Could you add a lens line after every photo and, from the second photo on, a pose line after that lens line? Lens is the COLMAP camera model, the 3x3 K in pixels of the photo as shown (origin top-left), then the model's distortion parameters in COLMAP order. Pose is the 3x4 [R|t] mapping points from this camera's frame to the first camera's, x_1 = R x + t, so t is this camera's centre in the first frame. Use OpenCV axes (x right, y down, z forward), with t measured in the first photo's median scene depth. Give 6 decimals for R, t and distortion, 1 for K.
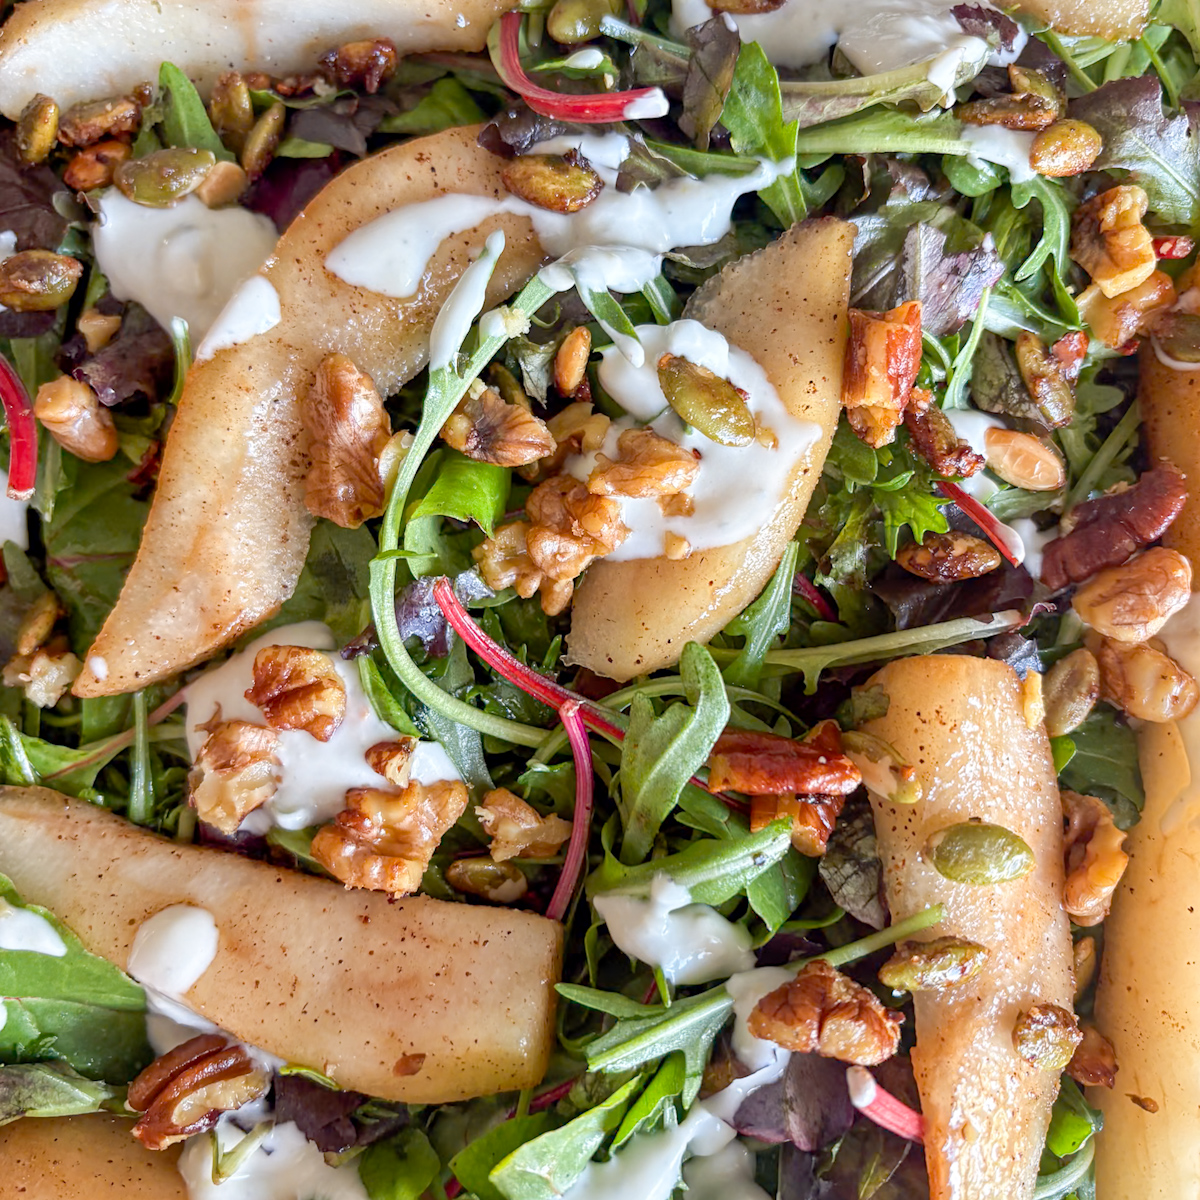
lens RADIAL K [[1252.6, 0, 600.5], [0, 1252.6, 580.8], [0, 0, 1]] dist [-0.044876, -0.015673]
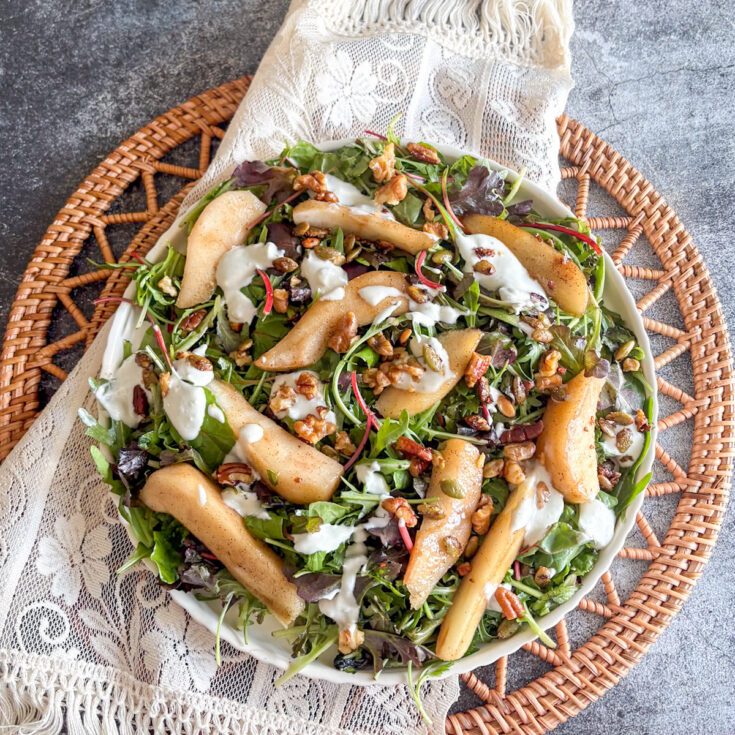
lens RADIAL K [[910.6, 0, 368.3], [0, 910.6, 288.9], [0, 0, 1]] dist [0.166230, -0.758925]
pose [[0.918574, 0.381000, -0.105175, 0.115688], [-0.395241, 0.887188, -0.238077, 0.421638], [0.002603, 0.260261, 0.965535, -1.818488]]
